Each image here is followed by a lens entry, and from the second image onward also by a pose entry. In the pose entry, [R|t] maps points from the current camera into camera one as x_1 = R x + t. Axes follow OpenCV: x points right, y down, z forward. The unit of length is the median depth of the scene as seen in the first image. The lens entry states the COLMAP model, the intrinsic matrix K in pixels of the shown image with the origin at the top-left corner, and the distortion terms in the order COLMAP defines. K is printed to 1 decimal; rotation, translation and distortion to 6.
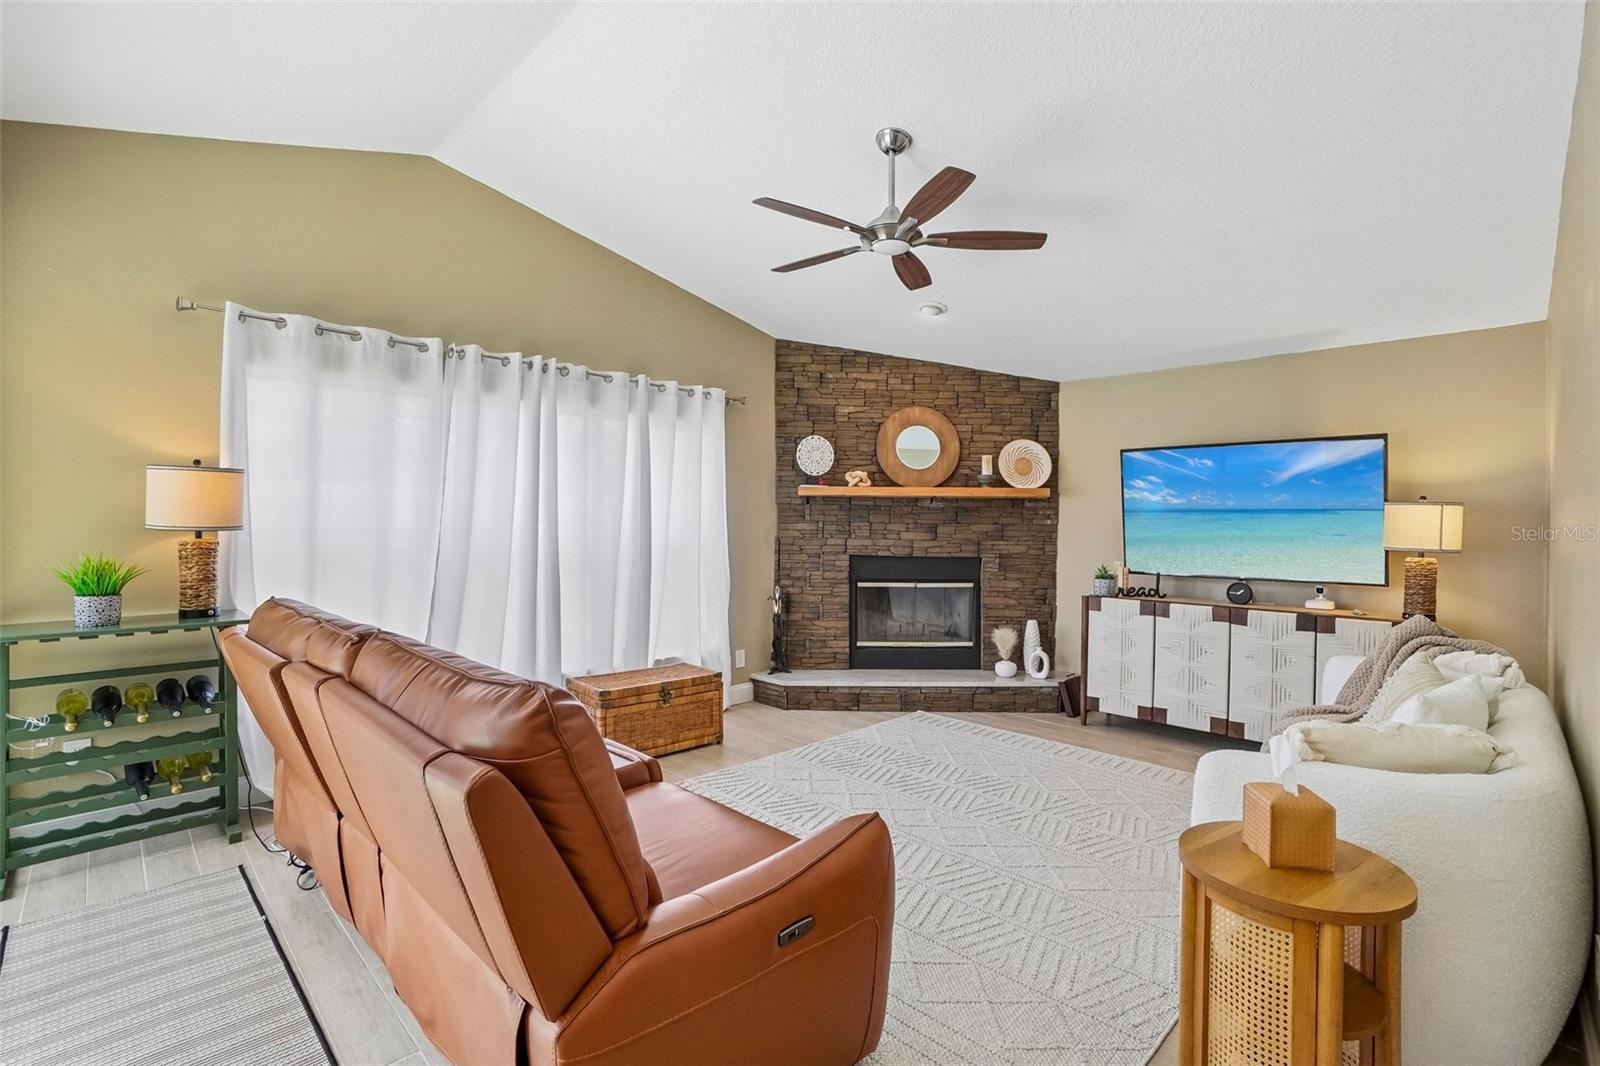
lens RADIAL K [[724.7, 0, 800.9], [0, 724.7, 525.8], [0, 0, 1]] dist [-0.064450, 0.026187]
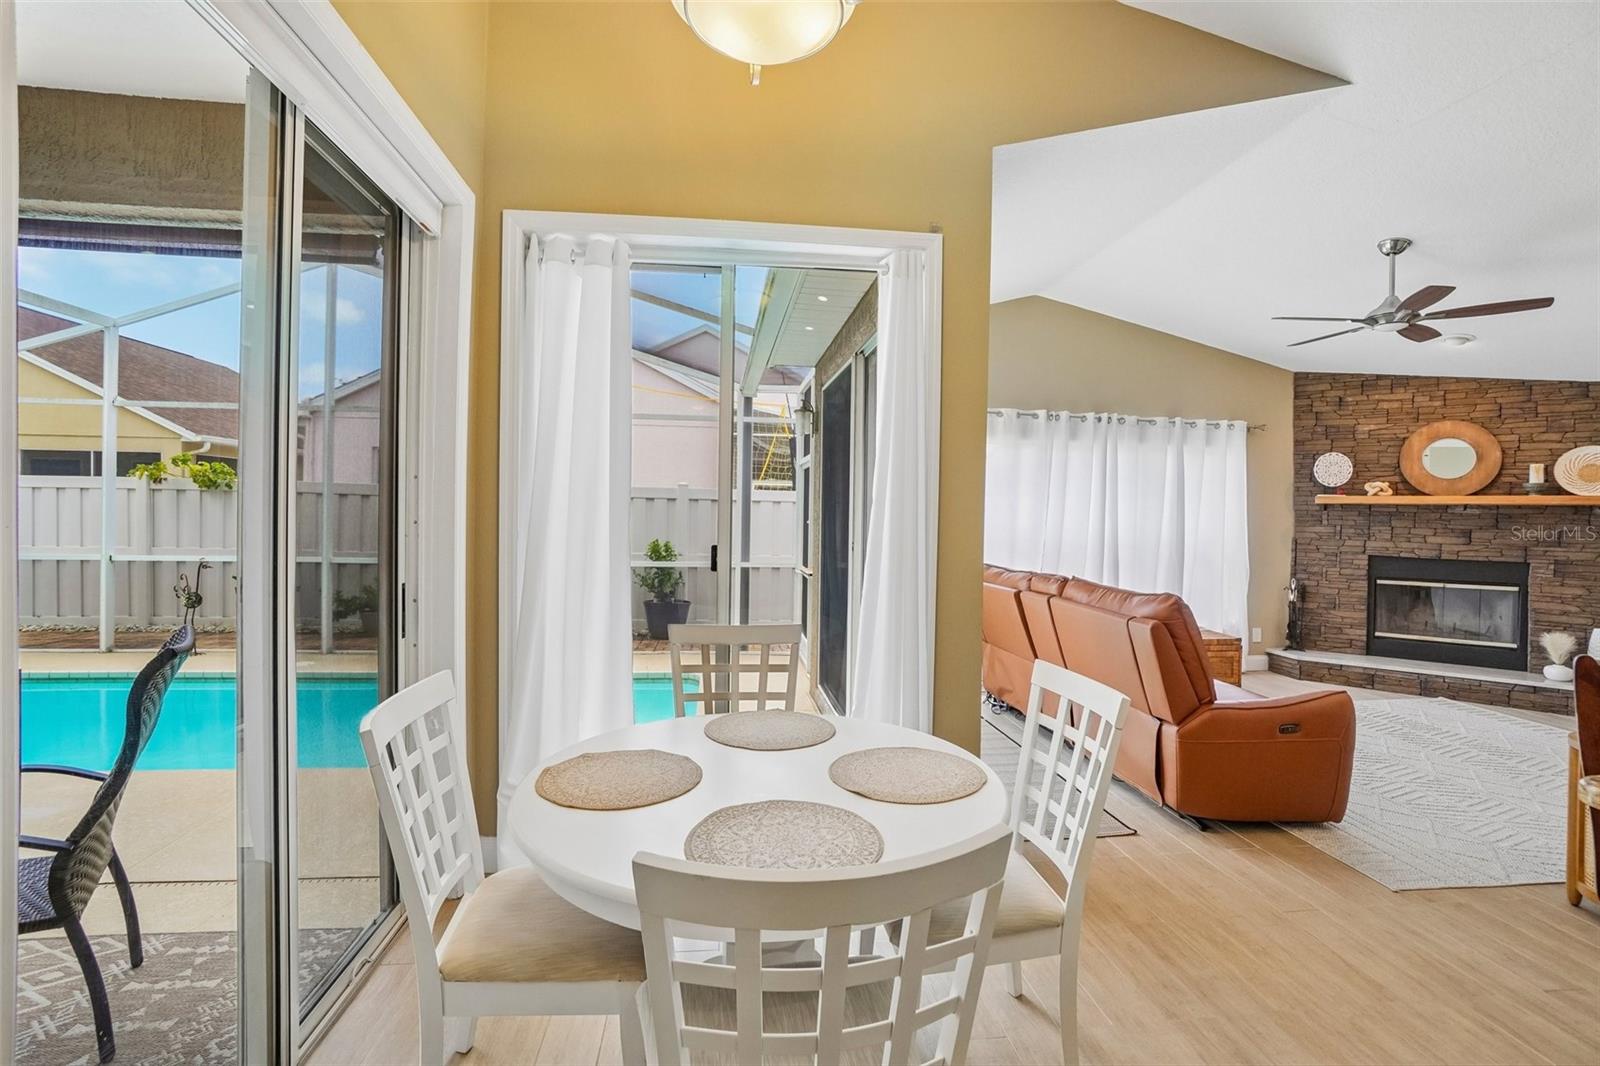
lens RADIAL K [[705.9, 0, 800.7], [0, 705.9, 522.2], [0, 0, 1]] dist [-0.065034, 0.023358]
pose [[0.787034, 0.013456, -0.616762, 0.025004], [-0.011879, 0.999907, 0.006657, -0.008154], [0.616795, 0.002088, 0.787121, -0.400509]]
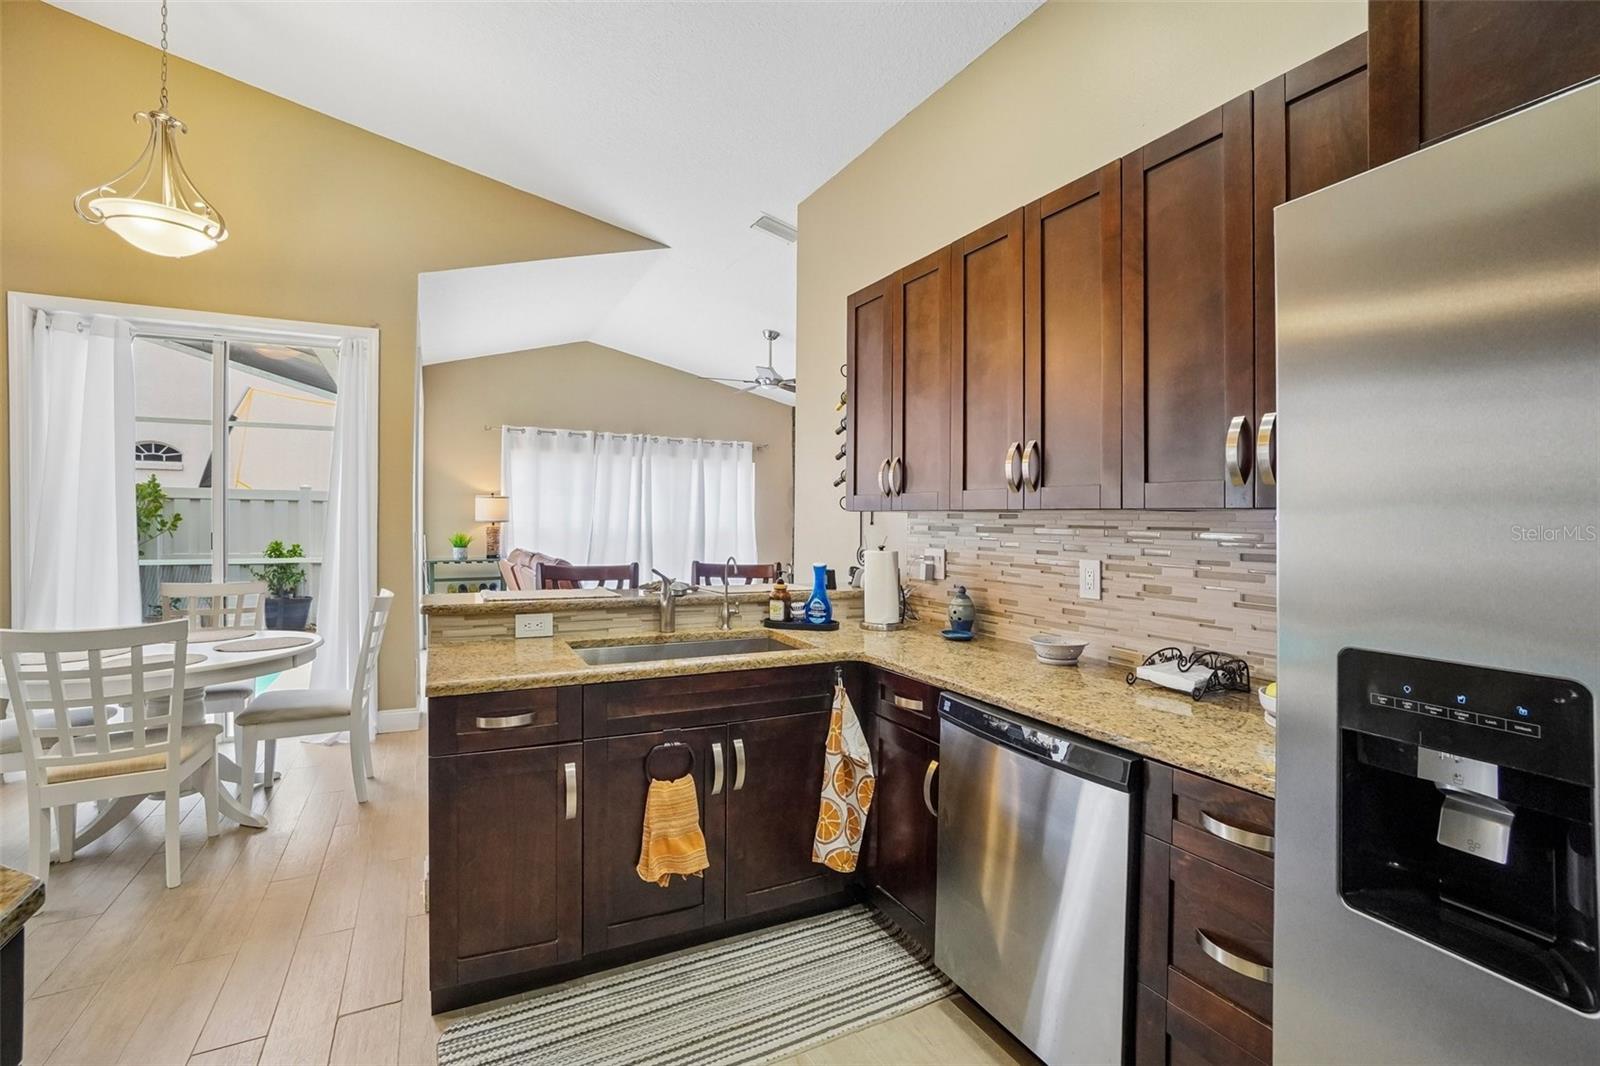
lens RADIAL K [[724.7, 0, 800.9], [0, 724.7, 525.8], [0, 0, 1]] dist [-0.064450, 0.026187]
pose [[0.950569, 0.003995, -0.310488, 0.493870], [-0.002477, 0.999983, 0.005283, 0.001400], [0.310504, -0.004252, 0.950563, -0.550069]]
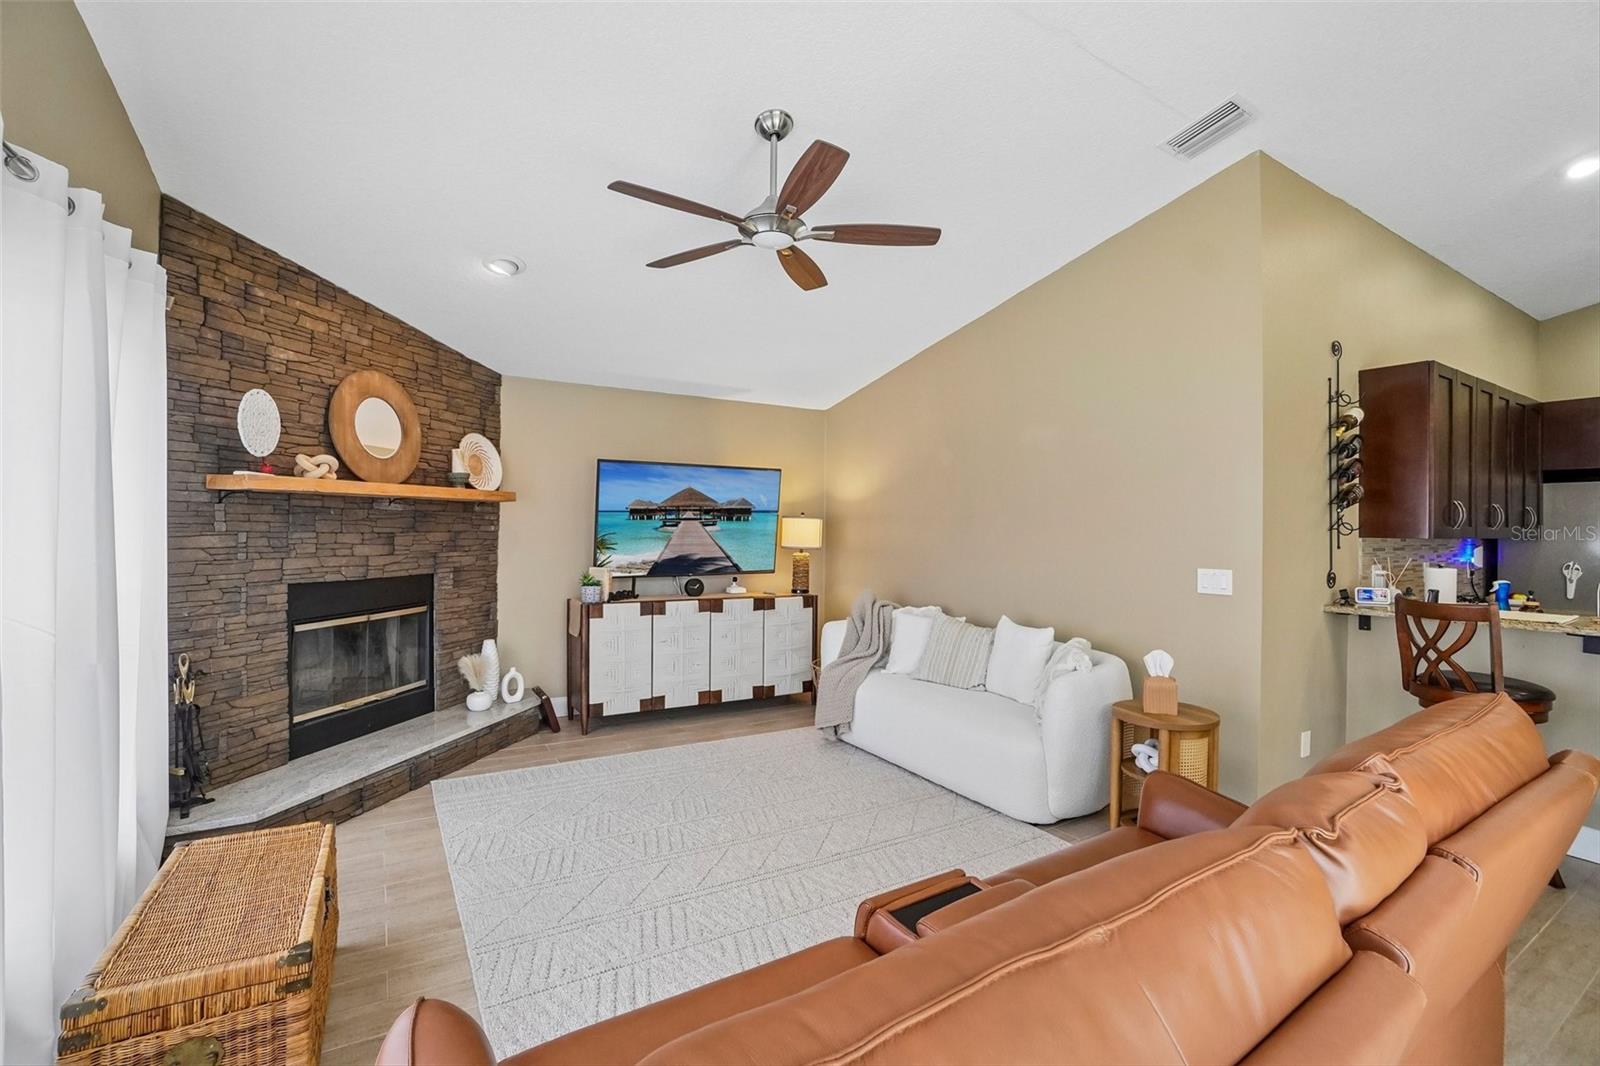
lens RADIAL K [[705.9, 0, 800.7], [0, 705.9, 522.2], [0, 0, 1]] dist [-0.065034, 0.023358]
pose [[0.233153, -0.004563, 0.972429, -0.415763], [-0.006431, 0.999960, 0.006234, -0.021043], [-0.972419, -0.007707, 0.233114, 0.424088]]
